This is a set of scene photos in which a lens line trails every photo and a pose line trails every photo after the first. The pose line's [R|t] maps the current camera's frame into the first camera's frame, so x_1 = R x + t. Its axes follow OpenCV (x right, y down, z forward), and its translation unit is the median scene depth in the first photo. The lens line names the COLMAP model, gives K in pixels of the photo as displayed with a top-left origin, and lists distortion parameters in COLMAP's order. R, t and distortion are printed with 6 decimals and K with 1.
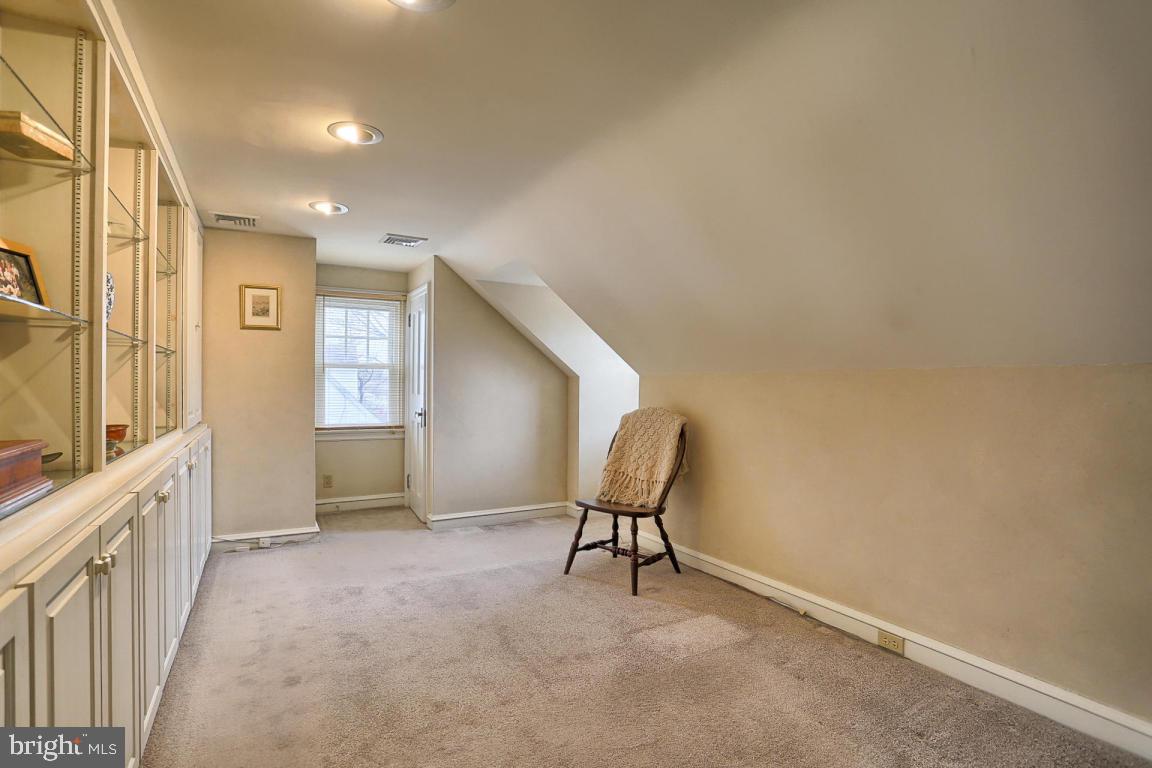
lens RADIAL K [[560.9, 0, 575.1], [0, 560.9, 380.6], [0, 0, 1]] dist [-0.074306, 0.032826]
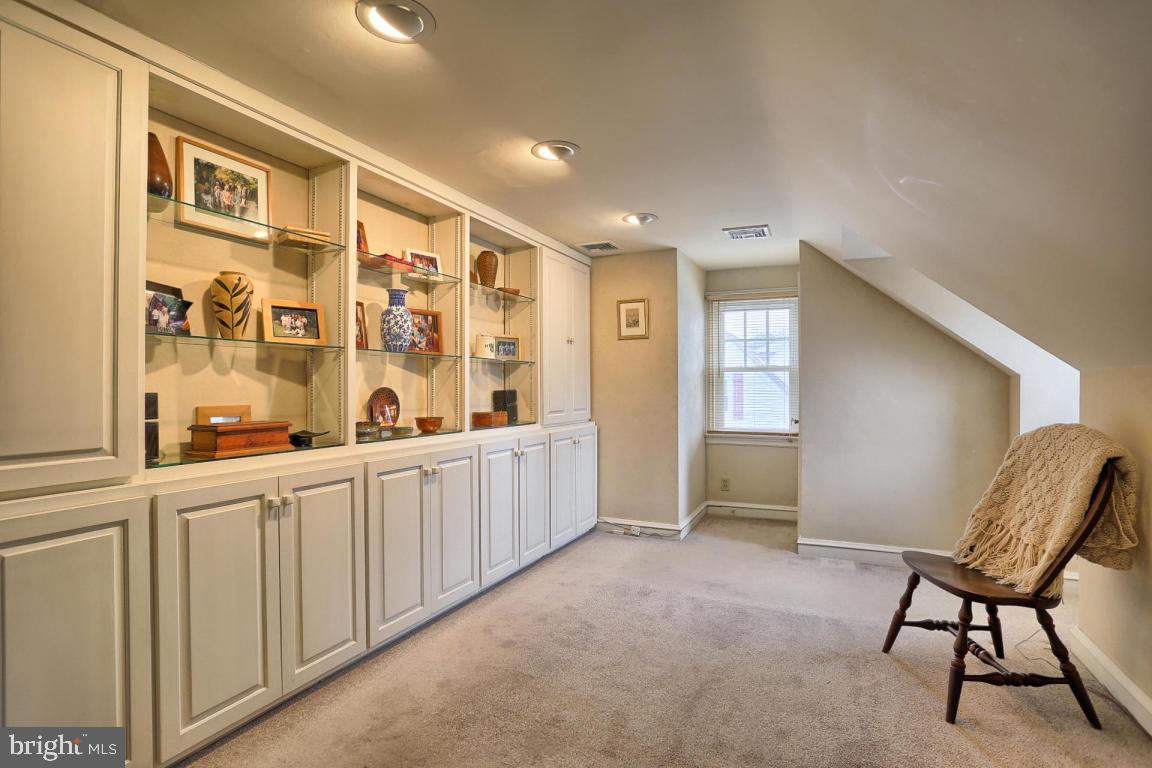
lens RADIAL K [[564.4, 0, 576.0], [0, 564.4, 384.0], [0, 0, 1]] dist [-0.079414, 0.032474]
pose [[0.576860, -0.009009, -0.816793, 0.311068], [0.007672, 0.999955, -0.005611, 0.003931], [0.816807, -0.003029, 0.576903, 0.255530]]
